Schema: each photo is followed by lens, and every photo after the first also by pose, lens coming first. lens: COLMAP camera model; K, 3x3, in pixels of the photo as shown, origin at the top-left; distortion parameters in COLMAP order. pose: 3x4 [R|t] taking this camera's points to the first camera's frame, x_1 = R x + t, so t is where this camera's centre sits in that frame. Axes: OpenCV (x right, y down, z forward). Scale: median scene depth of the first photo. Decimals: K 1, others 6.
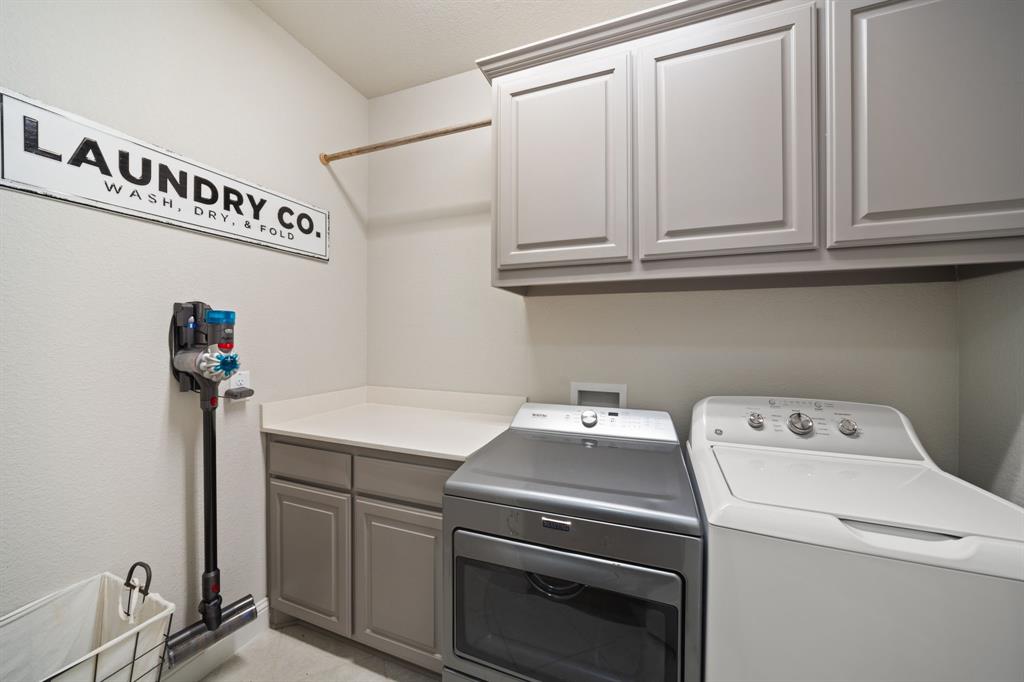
lens RADIAL K [[359.1, 0, 513.9], [0, 359.1, 338.0], [0, 0, 1]] dist [-0.023062, 0.007645]
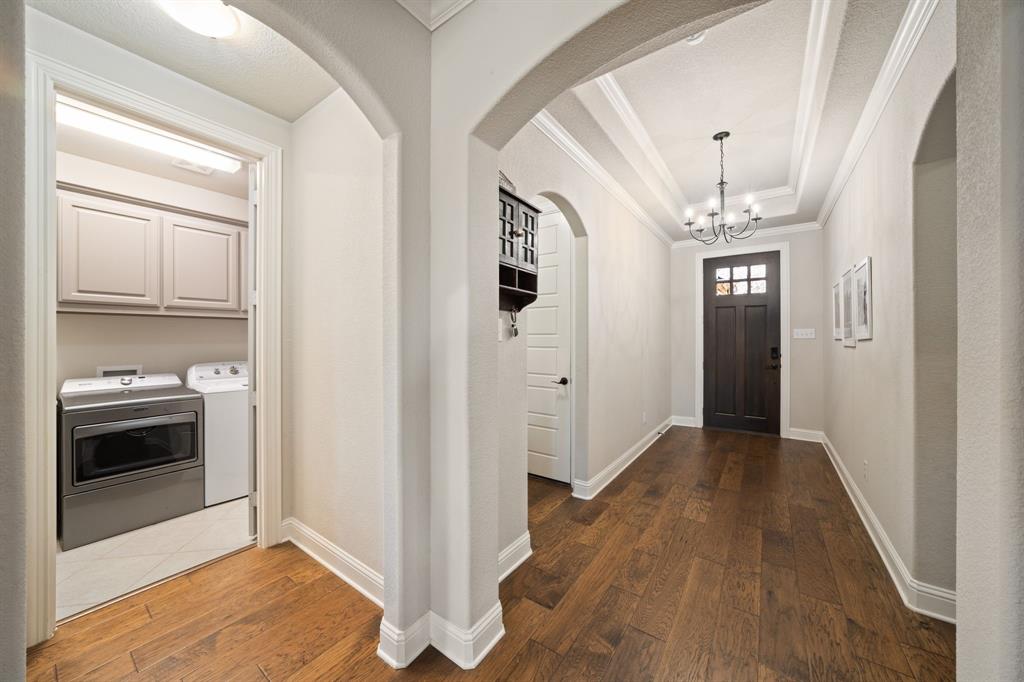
lens RADIAL K [[359.1, 0, 513.9], [0, 359.1, 338.0], [0, 0, 1]] dist [-0.023062, 0.007645]
pose [[0.252698, -0.005399, 0.967530, -1.307186], [0.002833, 0.999984, 0.004840, -0.018099], [-0.967541, 0.001518, 0.252709, -1.798330]]
